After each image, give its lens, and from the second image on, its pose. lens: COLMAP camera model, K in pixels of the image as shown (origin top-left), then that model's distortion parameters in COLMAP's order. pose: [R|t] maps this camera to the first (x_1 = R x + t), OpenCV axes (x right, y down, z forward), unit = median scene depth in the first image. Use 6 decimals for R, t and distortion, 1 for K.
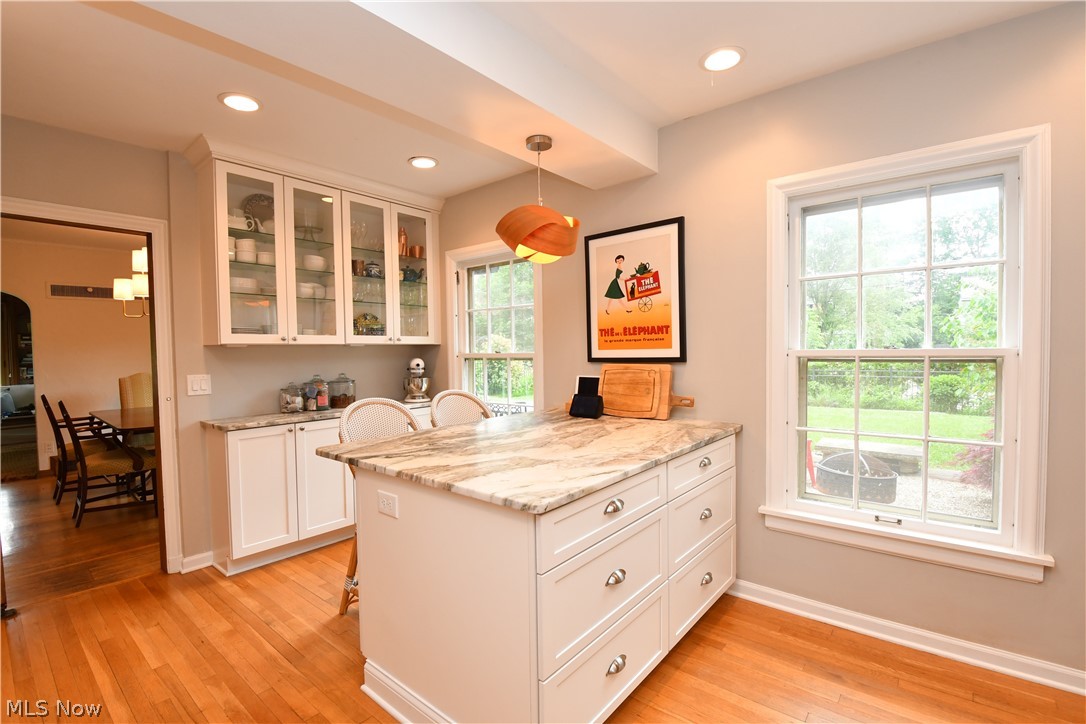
lens RADIAL K [[488.6, 0, 541.4], [0, 488.6, 366.8], [0, 0, 1]] dist [-0.016978, -0.000357]
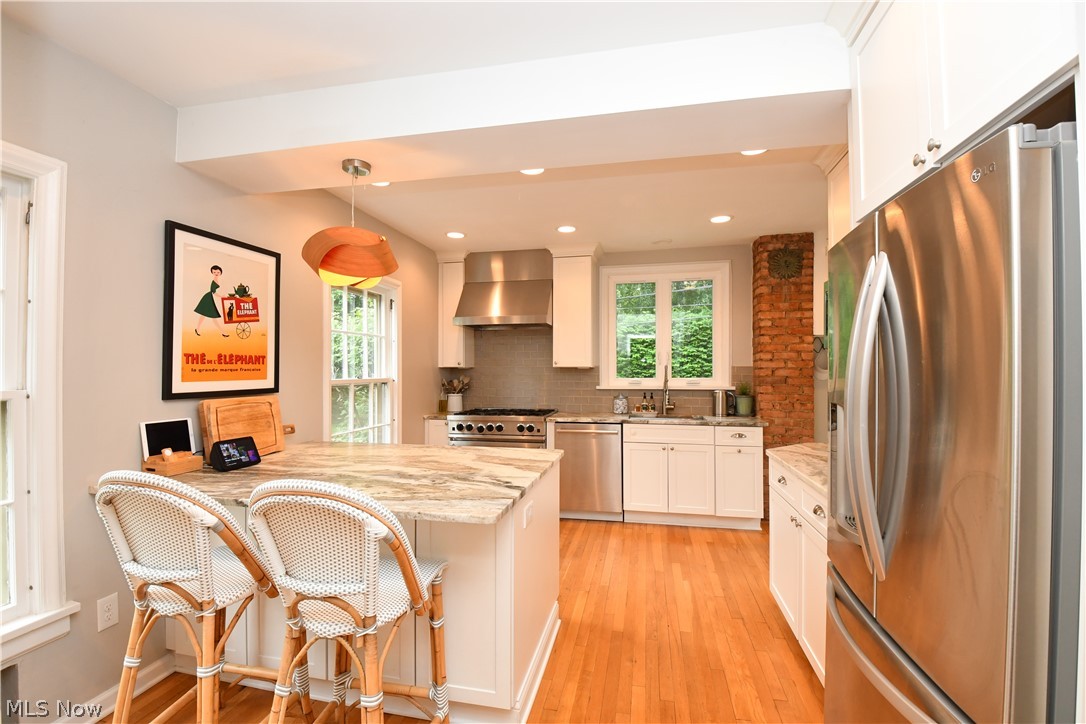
lens RADIAL K [[488.6, 0, 538.7], [0, 488.6, 362.4], [0, 0, 1]] dist [-0.016978, -0.000357]
pose [[-0.473452, 0.028262, 0.880366, -0.817572], [0.040597, 0.999123, -0.010241, -0.037091], [-0.879883, 0.030892, -0.474185, 0.930303]]
